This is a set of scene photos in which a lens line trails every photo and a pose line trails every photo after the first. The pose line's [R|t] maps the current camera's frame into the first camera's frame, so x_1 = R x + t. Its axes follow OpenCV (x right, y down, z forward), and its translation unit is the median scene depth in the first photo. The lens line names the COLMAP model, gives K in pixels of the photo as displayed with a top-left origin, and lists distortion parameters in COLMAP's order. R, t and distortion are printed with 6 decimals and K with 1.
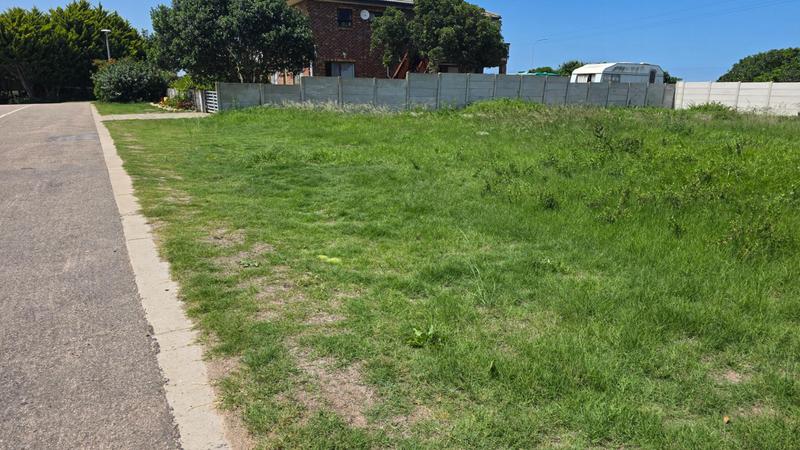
lens RADIAL K [[534.3, 0, 412.5], [0, 534.3, 234.9], [0, 0, 1]] dist [0.040330, -0.025062]
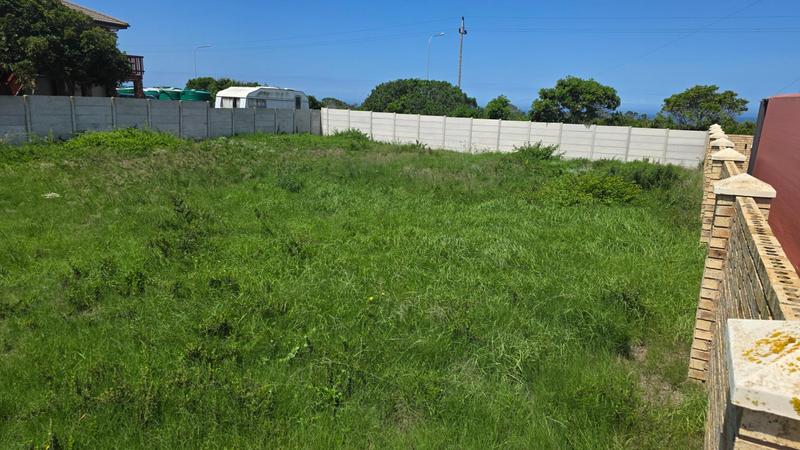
lens RADIAL K [[534.3, 0, 399.9], [0, 534.3, 238.6], [0, 0, 1]] dist [0.040330, -0.025062]
pose [[0.857554, -0.102487, 0.504080, 0.075978], [0.104151, 0.994248, 0.024961, -0.044591], [-0.503739, 0.031095, 0.863296, 0.038728]]
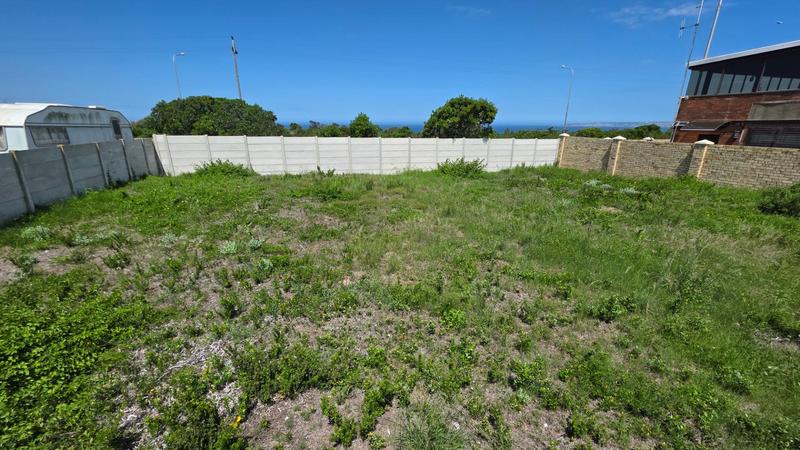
lens RADIAL K [[317.8, 0, 398.7], [0, 317.8, 229.8], [0, 0, 1]] dist [-0.002369, -0.000817]
pose [[0.242014, -0.314011, 0.918056, 0.147886], [0.246431, 0.935050, 0.254861, -0.202295], [-0.938457, 0.164558, 0.303677, 0.614430]]
